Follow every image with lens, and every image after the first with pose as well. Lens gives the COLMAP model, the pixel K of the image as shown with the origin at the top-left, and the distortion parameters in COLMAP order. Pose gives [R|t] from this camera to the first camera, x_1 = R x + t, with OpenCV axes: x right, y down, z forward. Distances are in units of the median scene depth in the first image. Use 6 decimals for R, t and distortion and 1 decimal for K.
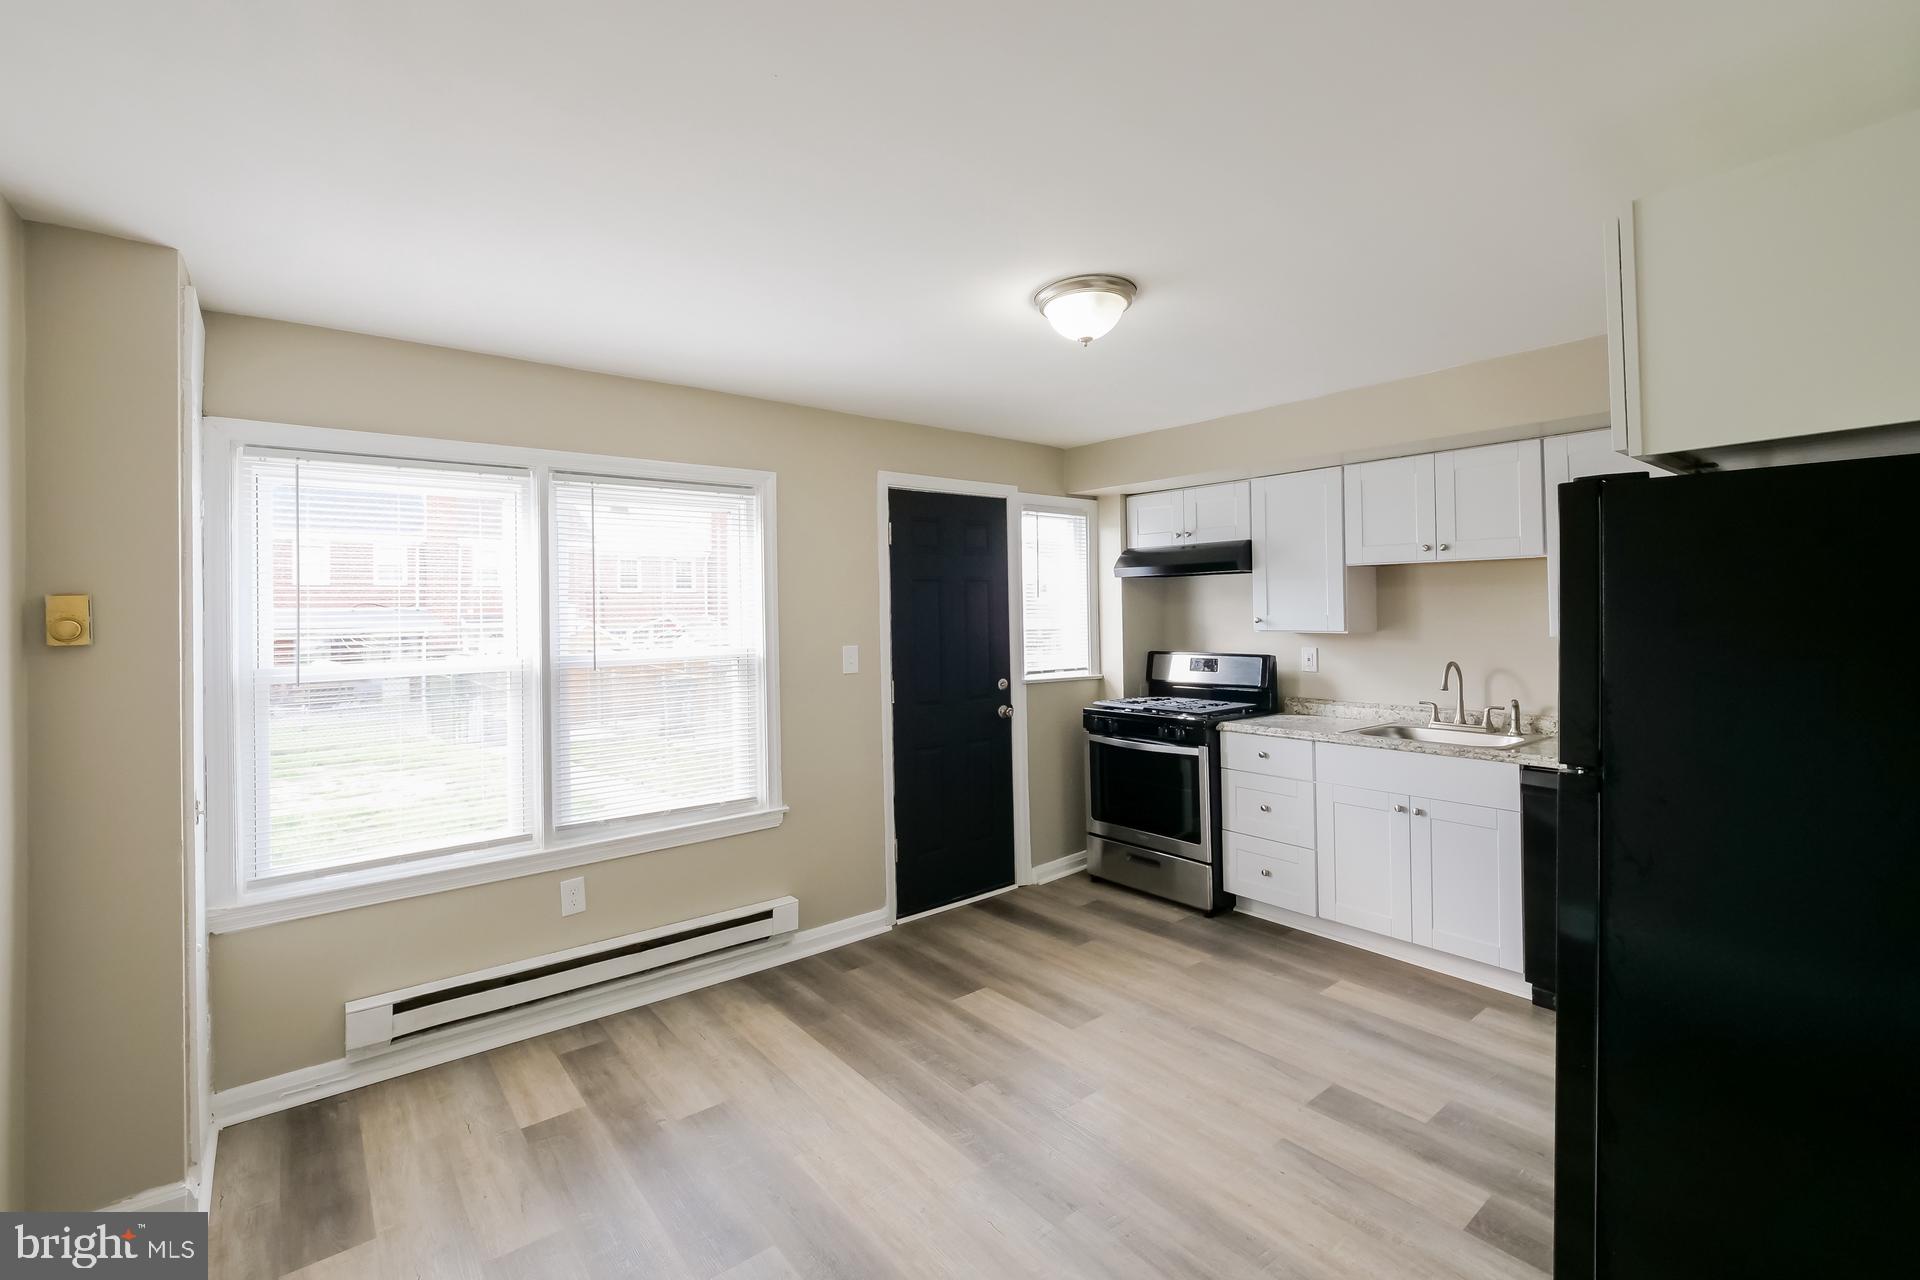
lens RADIAL K [[826.0, 0, 948.3], [0, 826.0, 604.2], [0, 0, 1]] dist [0.006273, -0.003077]
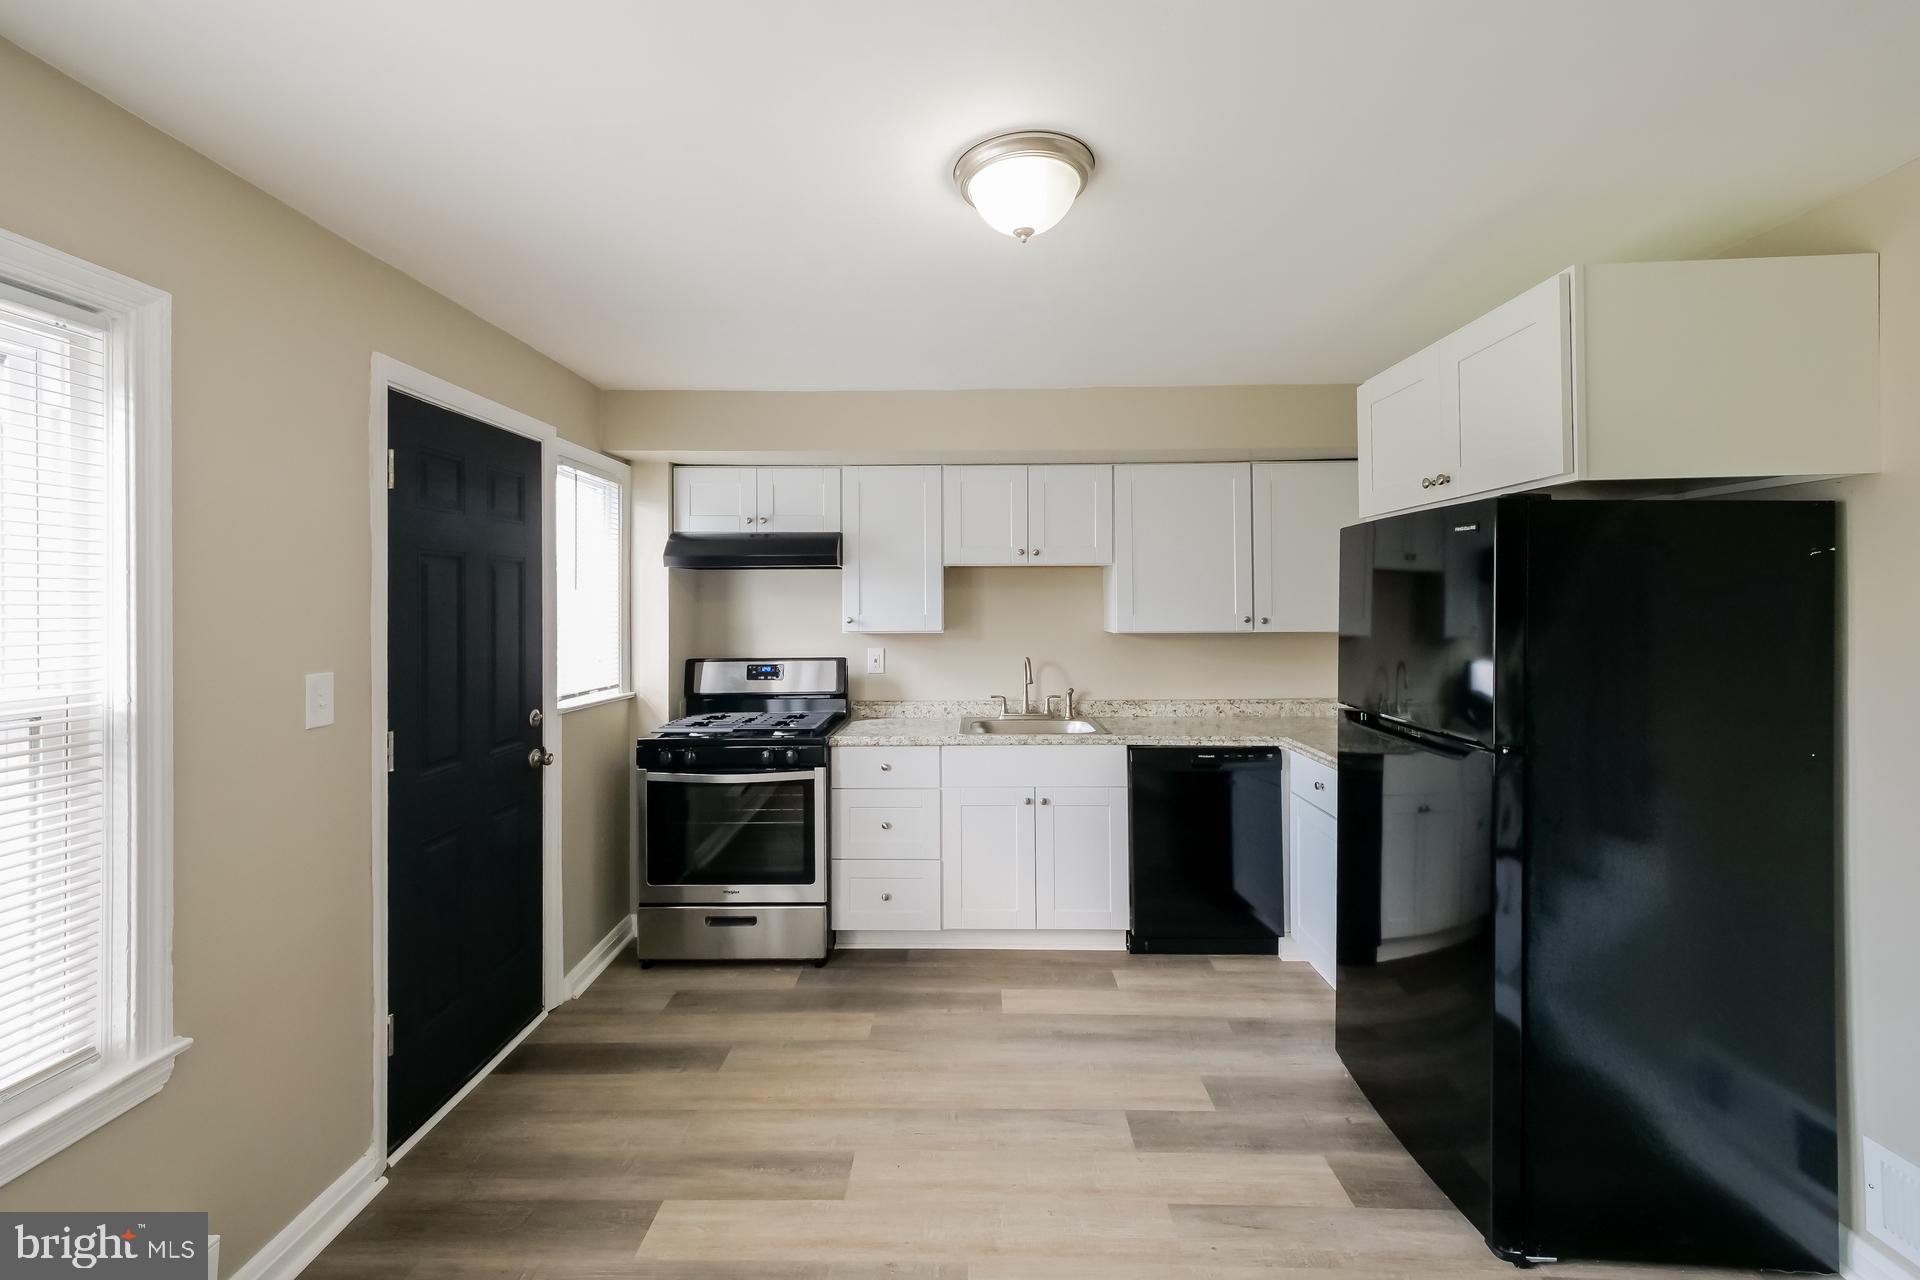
lens RADIAL K [[802.4, 0, 949.1], [0, 802.4, 597.0], [0, 0, 1]] dist [0.014481, -0.000668]
pose [[0.647675, 0.018269, 0.761698, -0.248758], [-0.010630, 0.999832, -0.014942, 0.005869], [-0.761843, 0.001581, 0.647760, 0.365231]]
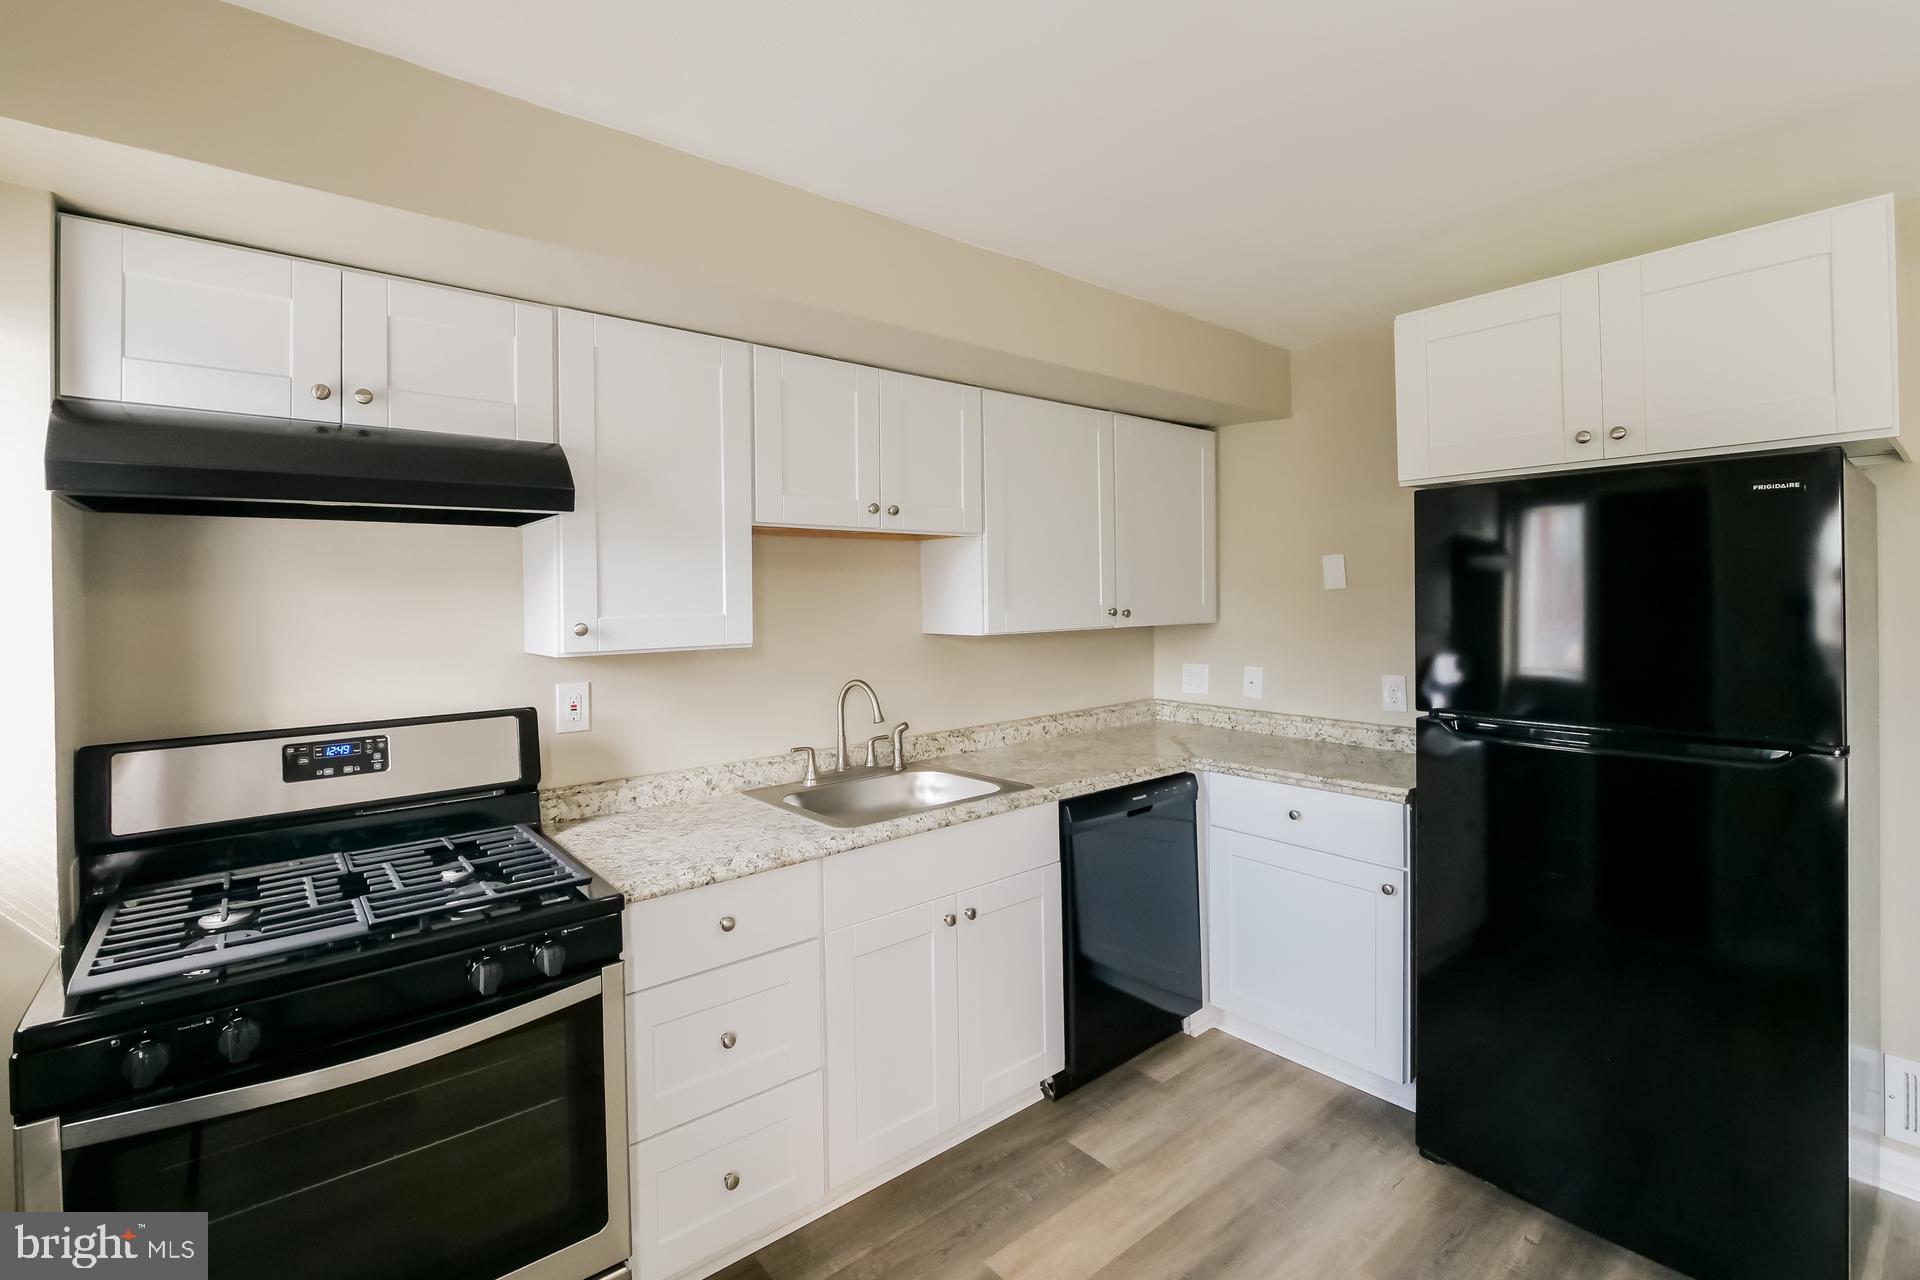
lens RADIAL K [[856.5, 0, 942.8], [0, 856.5, 598.6], [0, 0, 1]] dist [-0.003726, -0.006620]
pose [[0.001364, 0.011850, 0.999929, -0.088239], [0.008183, 0.999896, -0.011860, 0.010385], [-0.999966, 0.008198, 0.001267, 0.865023]]
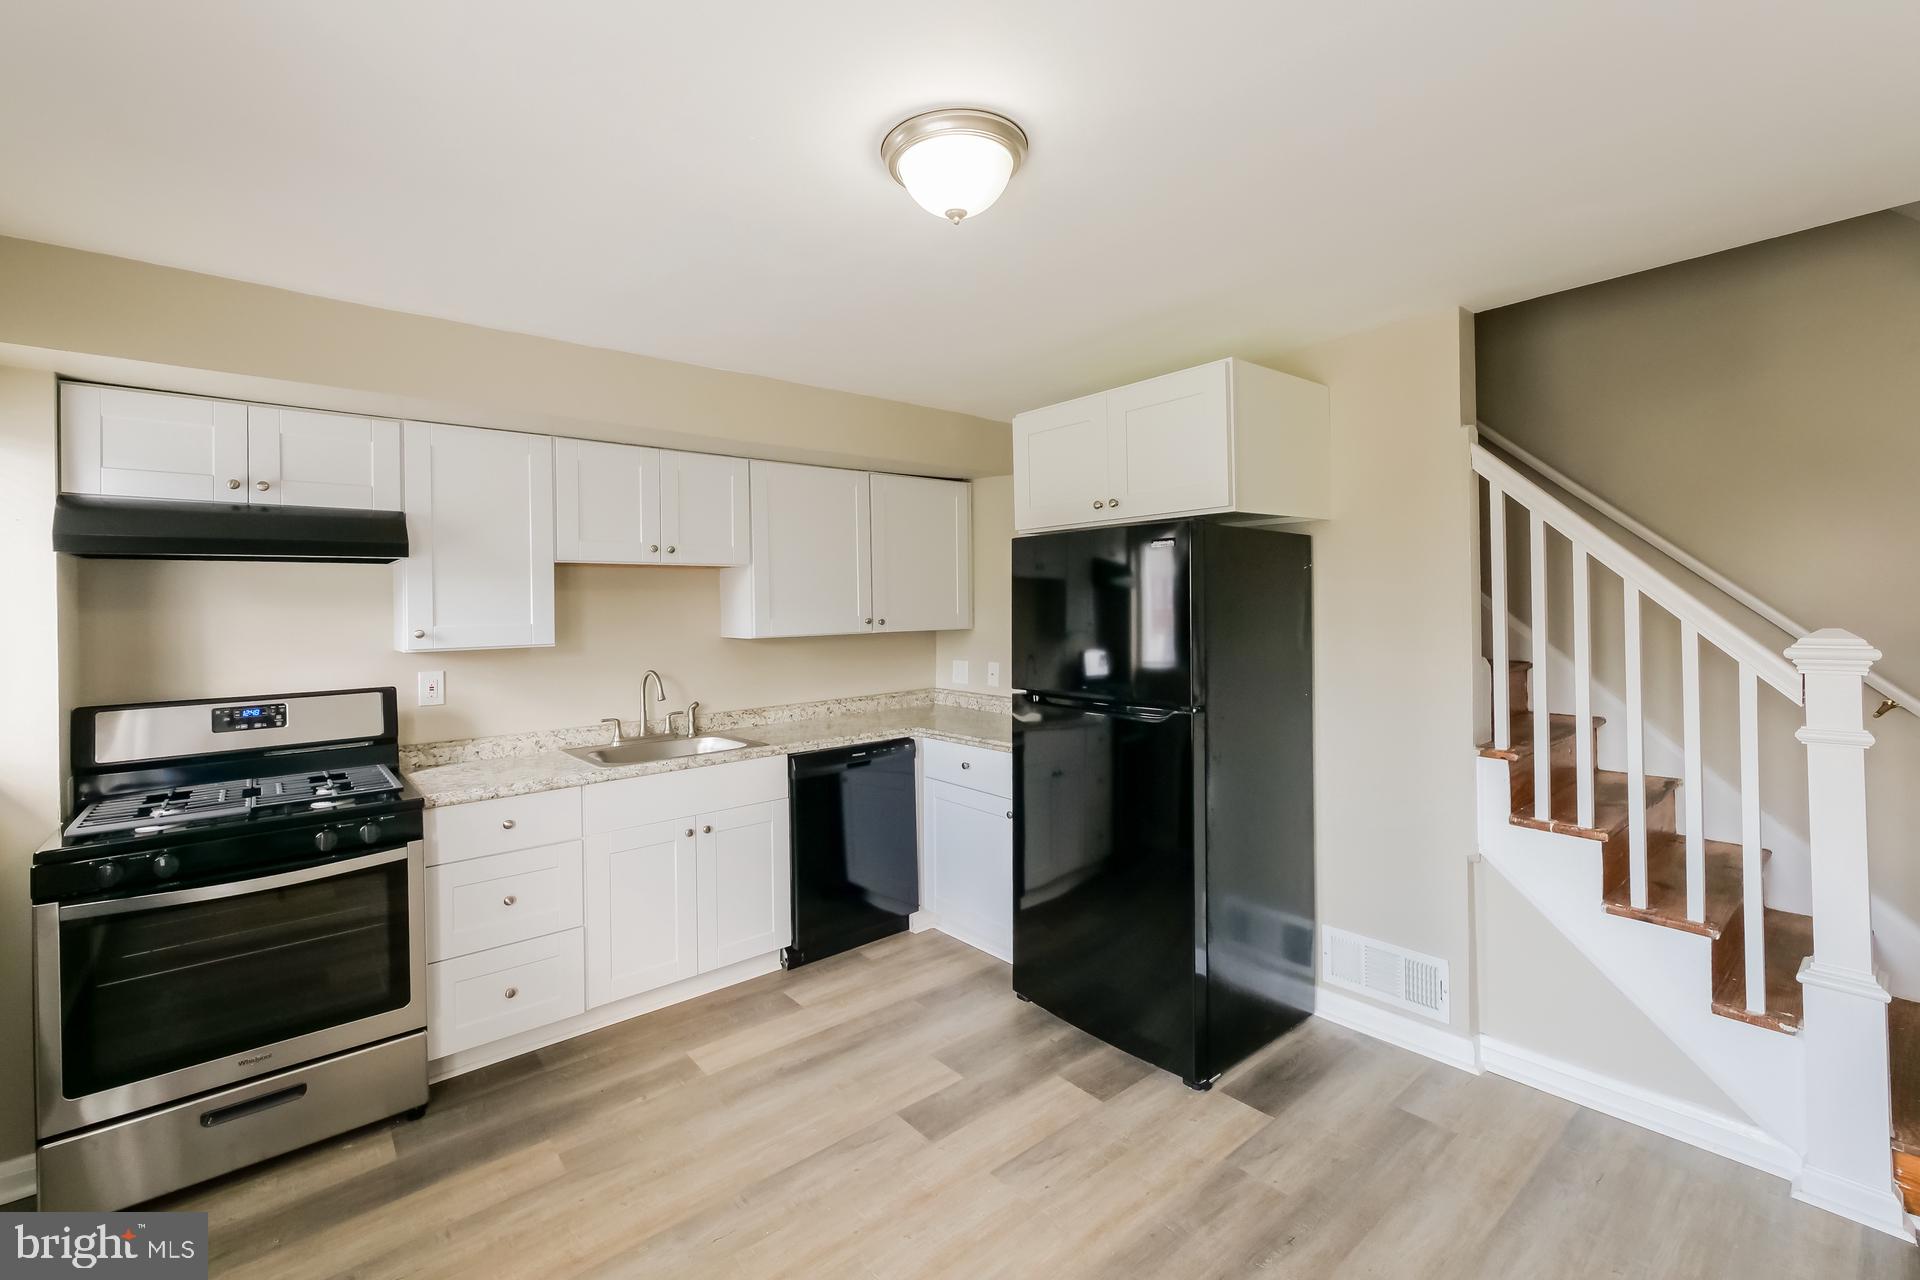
lens RADIAL K [[826.0, 0, 948.3], [0, 826.0, 604.2], [0, 0, 1]] dist [0.006273, -0.003077]
pose [[-0.012501, 0.013288, 0.999834, -0.320189], [0.008674, 0.999876, -0.013180, 0.008150], [-0.999884, 0.008508, -0.012615, 0.624561]]
